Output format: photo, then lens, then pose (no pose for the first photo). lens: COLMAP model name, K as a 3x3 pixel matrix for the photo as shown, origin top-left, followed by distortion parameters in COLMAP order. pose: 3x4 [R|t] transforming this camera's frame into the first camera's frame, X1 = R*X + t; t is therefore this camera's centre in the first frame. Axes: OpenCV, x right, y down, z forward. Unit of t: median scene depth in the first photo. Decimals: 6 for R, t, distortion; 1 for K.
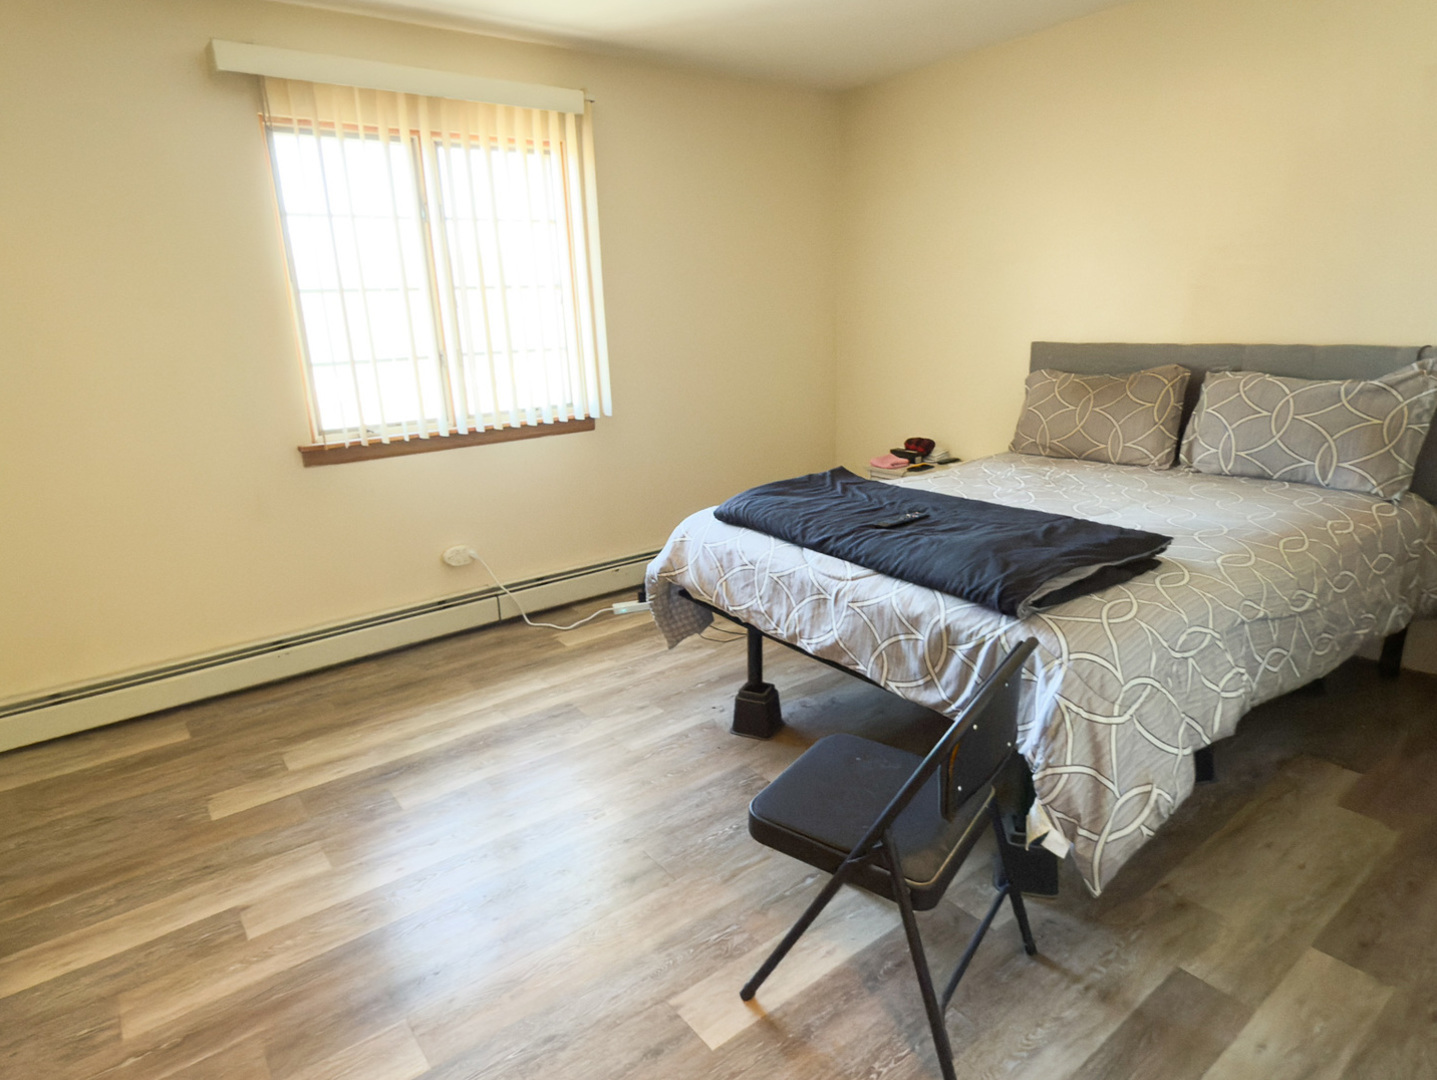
lens RADIAL K [[835.3, 0, 698.3], [0, 835.3, 537.8], [0, 0, 1]] dist [0.012620, -0.001778]
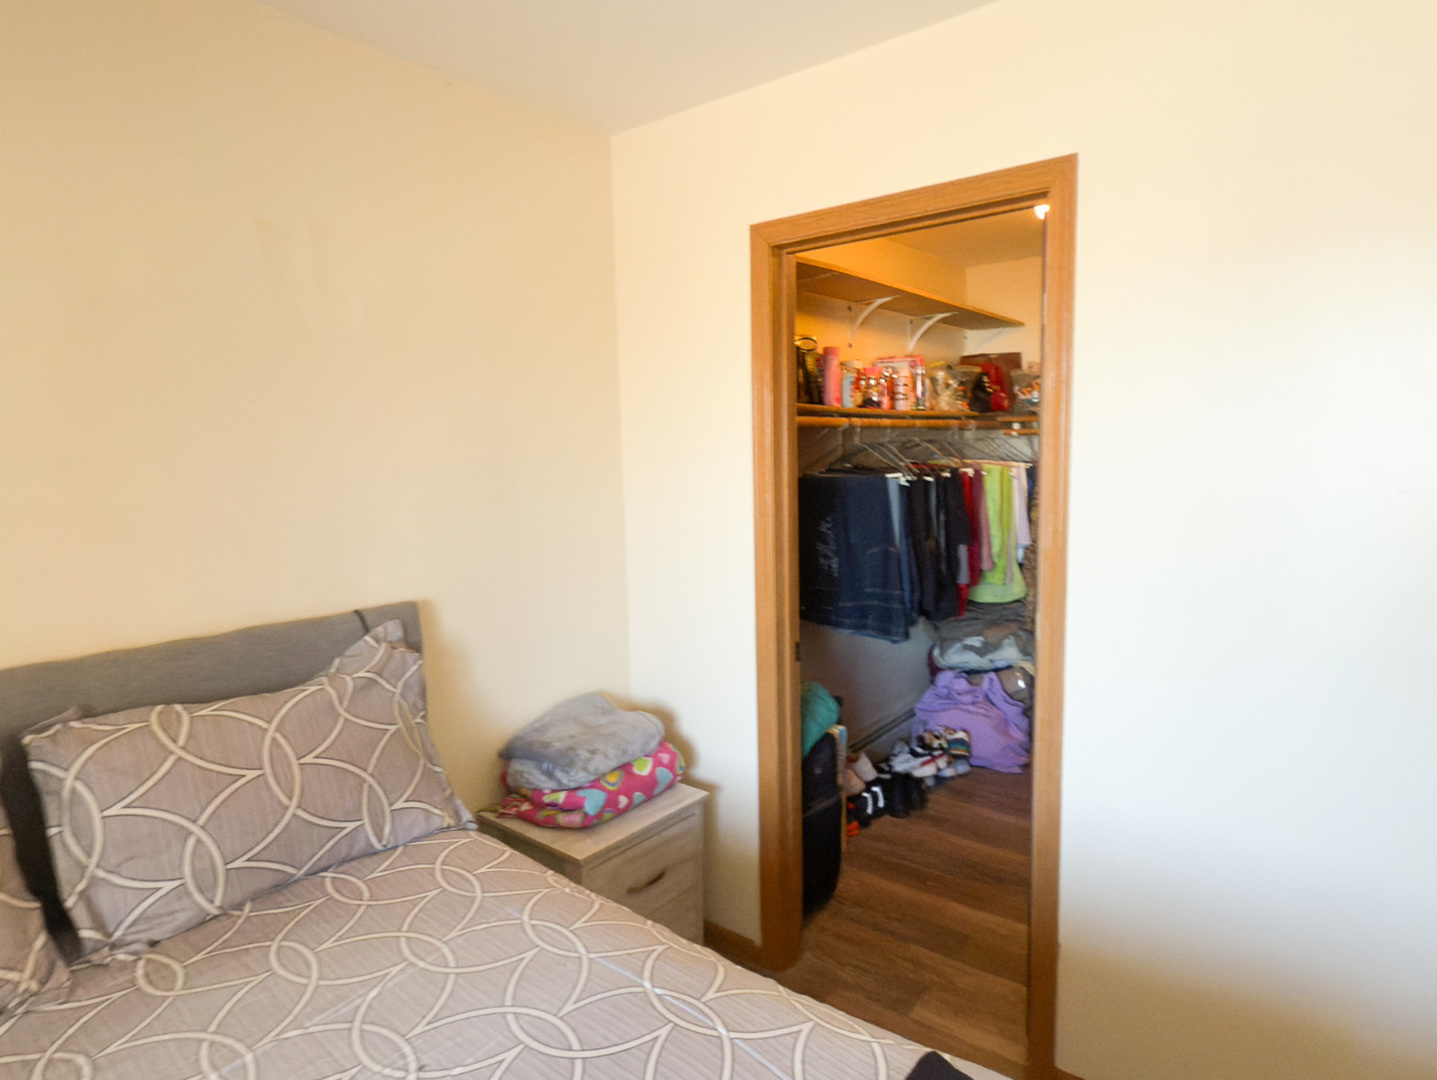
lens RADIAL K [[835.3, 0, 698.3], [0, 835.3, 537.8], [0, 0, 1]] dist [0.012620, -0.001778]
pose [[-0.239571, -0.063167, 0.968822, 0.106993], [0.295538, 0.945781, 0.134746, -0.272734], [-0.924804, 0.318605, -0.207913, 0.792938]]
